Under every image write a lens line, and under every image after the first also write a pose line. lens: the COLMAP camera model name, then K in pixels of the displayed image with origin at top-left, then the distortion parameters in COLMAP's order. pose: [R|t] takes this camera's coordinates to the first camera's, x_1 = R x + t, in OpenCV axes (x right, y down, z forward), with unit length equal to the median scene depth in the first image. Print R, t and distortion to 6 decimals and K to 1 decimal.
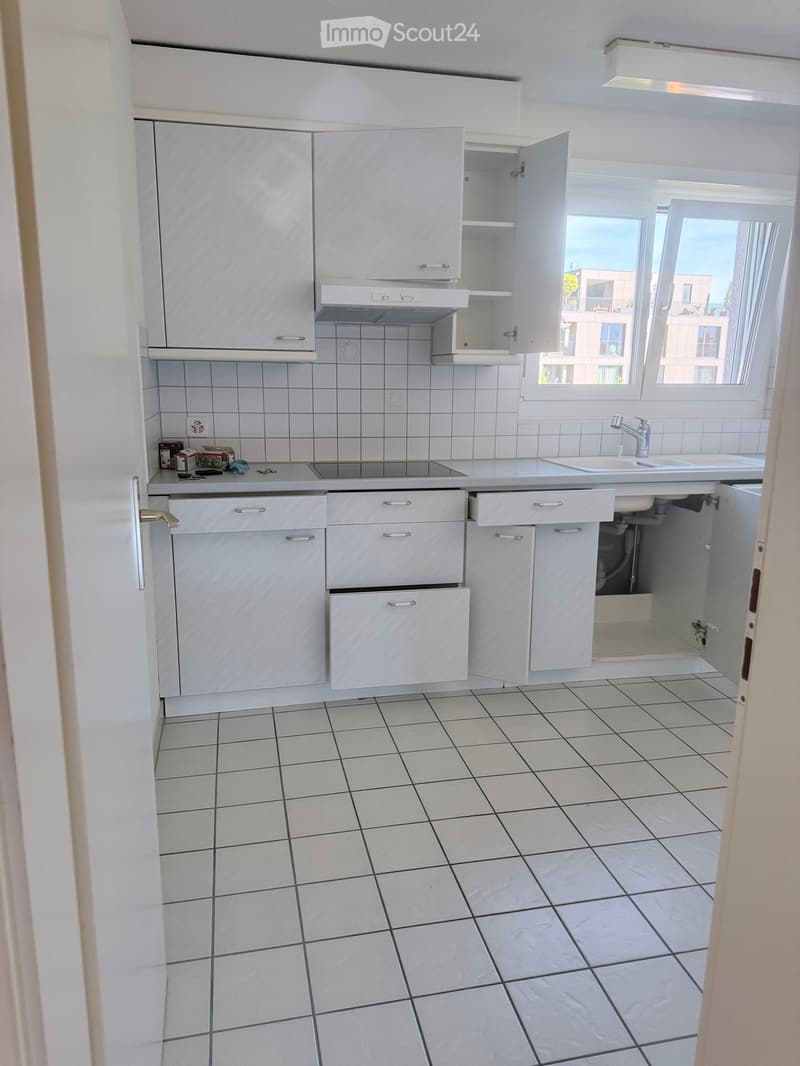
lens RADIAL K [[759.9, 0, 399.8], [0, 759.9, 538.7], [0, 0, 1]] dist [0.056833, -0.033305]
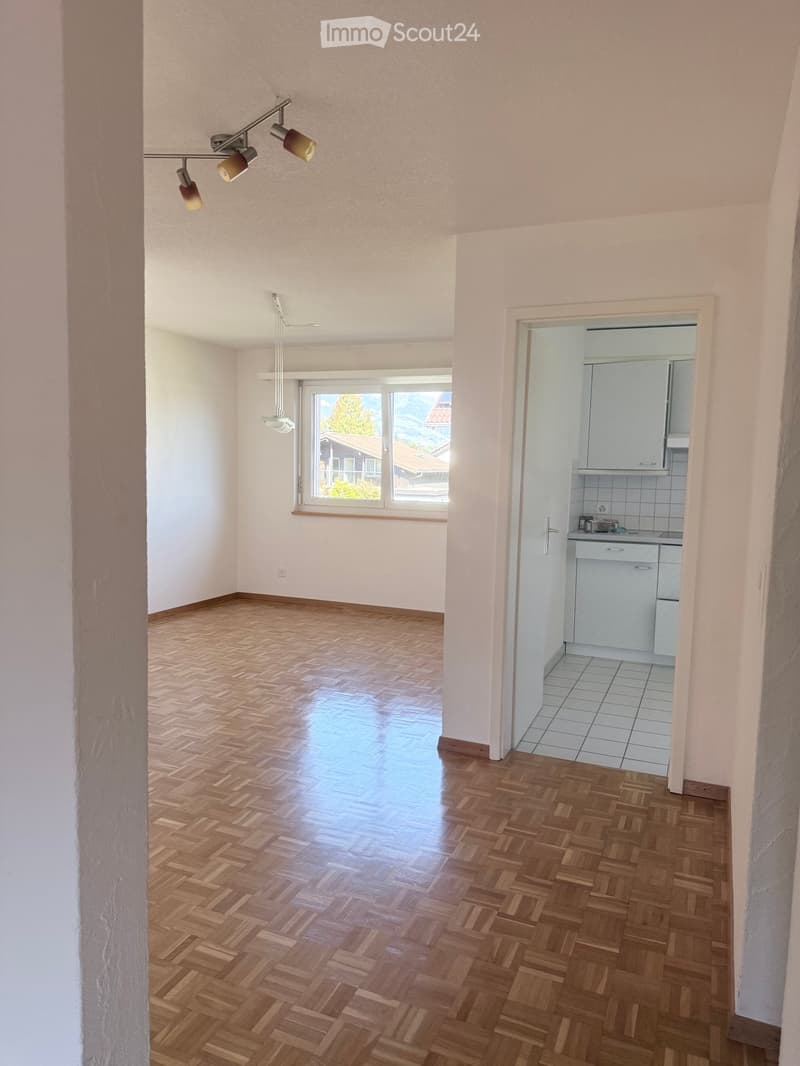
lens RADIAL K [[759.9, 0, 397.0], [0, 759.9, 534.9], [0, 0, 1]] dist [0.056833, -0.033305]
pose [[0.816520, 0.060089, -0.574181, 0.422179], [-0.131905, 0.987679, -0.084214, 0.147663], [0.562046, 0.144500, 0.814386, -0.836047]]
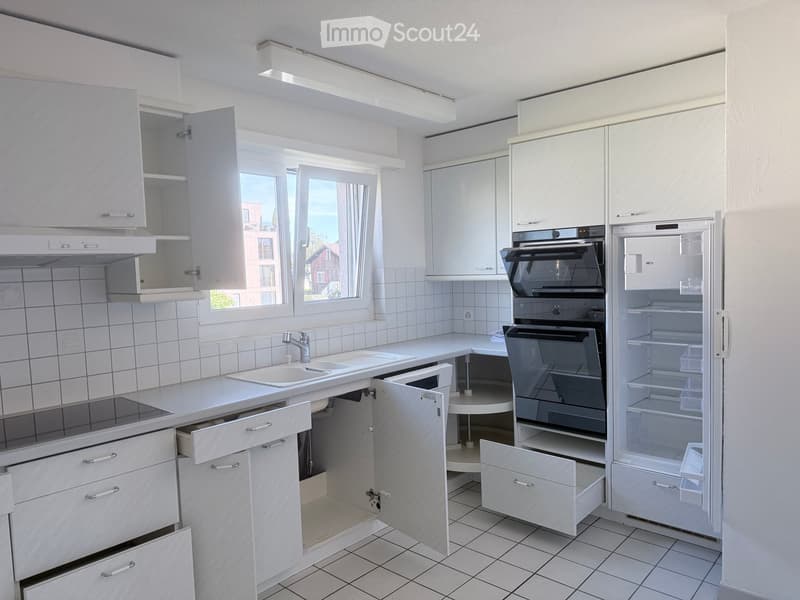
lens RADIAL K [[570.3, 0, 395.0], [0, 570.3, 308.7], [0, 0, 1]] dist [0.056833, -0.033305]
pose [[0.828777, -0.082134, 0.553518, -0.074219], [0.162482, 0.981874, -0.097588, -0.090799], [-0.535470, 0.170815, 0.827100, 0.176509]]
